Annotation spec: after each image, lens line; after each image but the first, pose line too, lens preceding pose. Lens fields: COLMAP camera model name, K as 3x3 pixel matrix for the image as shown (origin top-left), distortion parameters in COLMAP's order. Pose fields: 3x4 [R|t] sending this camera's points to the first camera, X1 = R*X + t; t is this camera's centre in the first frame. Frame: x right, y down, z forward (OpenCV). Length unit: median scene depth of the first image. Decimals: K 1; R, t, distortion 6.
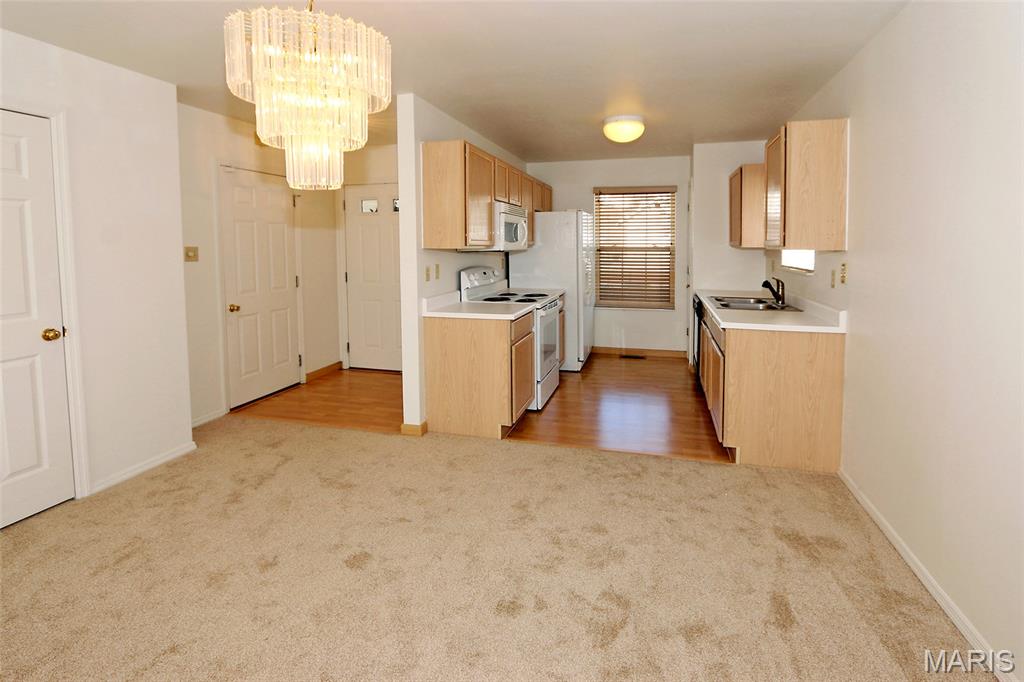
lens RADIAL K [[471.2, 0, 473.6], [0, 471.2, 244.3], [0, 0, 1]] dist [0.002113, 0.001644]
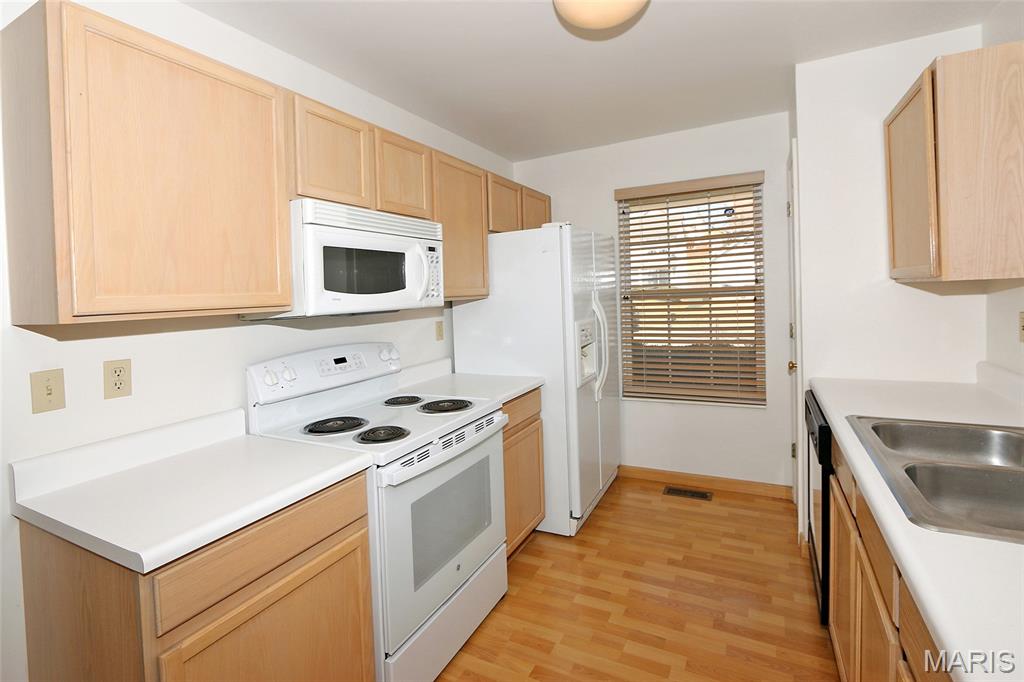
lens RADIAL K [[484.9, 0, 497.2], [0, 484.9, 305.4], [0, 0, 1]] dist [-0.015351, 0.001358]
pose [[0.991953, -0.041401, -0.119644, 0.272293], [0.044592, 0.998714, 0.024115, 0.000750], [0.118492, -0.029256, 0.992524, 0.598346]]
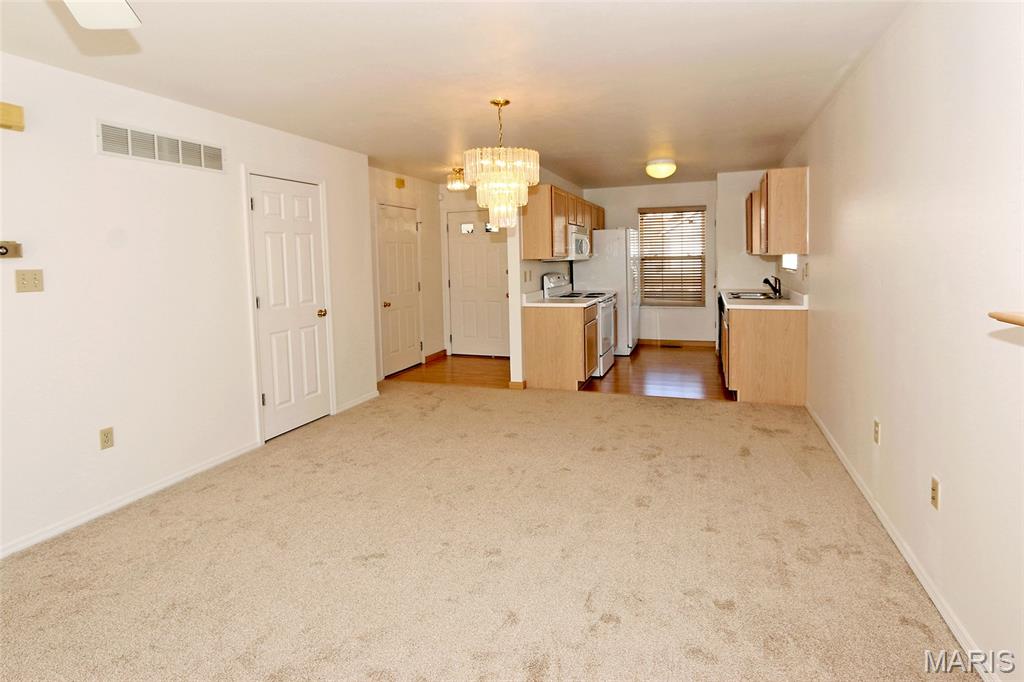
lens RADIAL K [[523.1, 0, 518.9], [0, 523.1, 281.1], [0, 0, 1]] dist [0.002282, 0.000278]
pose [[0.999360, -0.021865, 0.028323, -0.133847], [0.020624, 0.998846, 0.043382, 0.004529], [-0.029239, -0.042770, 0.998657, -0.485350]]
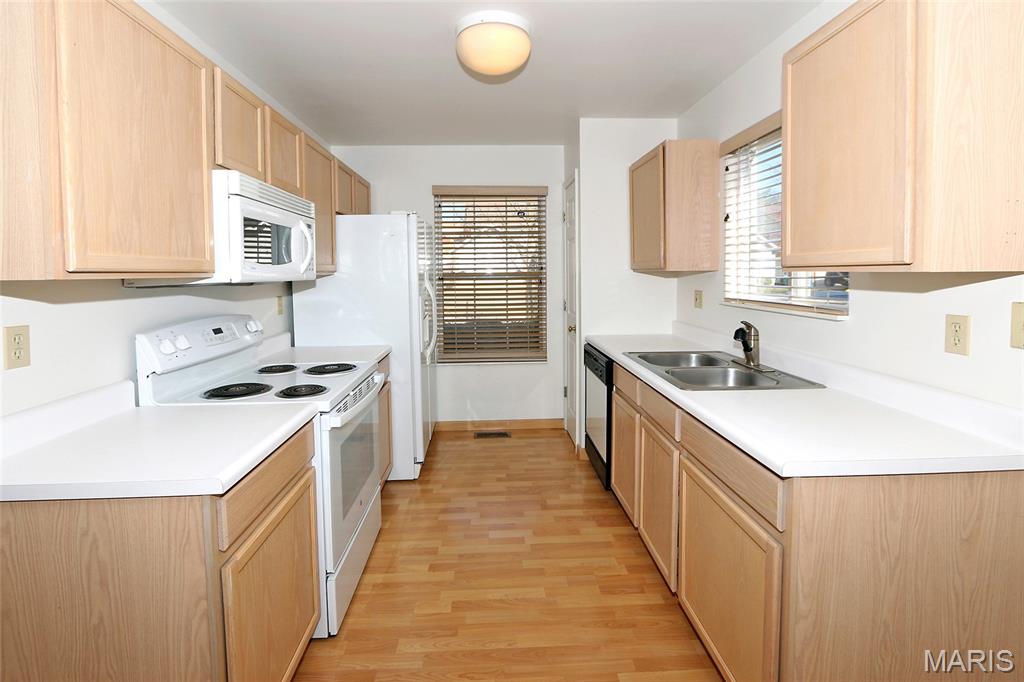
lens RADIAL K [[484.9, 0, 497.5], [0, 484.9, 289.0], [0, 0, 1]] dist [-0.015351, 0.001358]
pose [[0.923337, -0.023584, 0.383267, 0.110931], [0.010814, 0.999313, 0.035439, 0.005254], [-0.383839, -0.028577, 0.922958, 0.496916]]
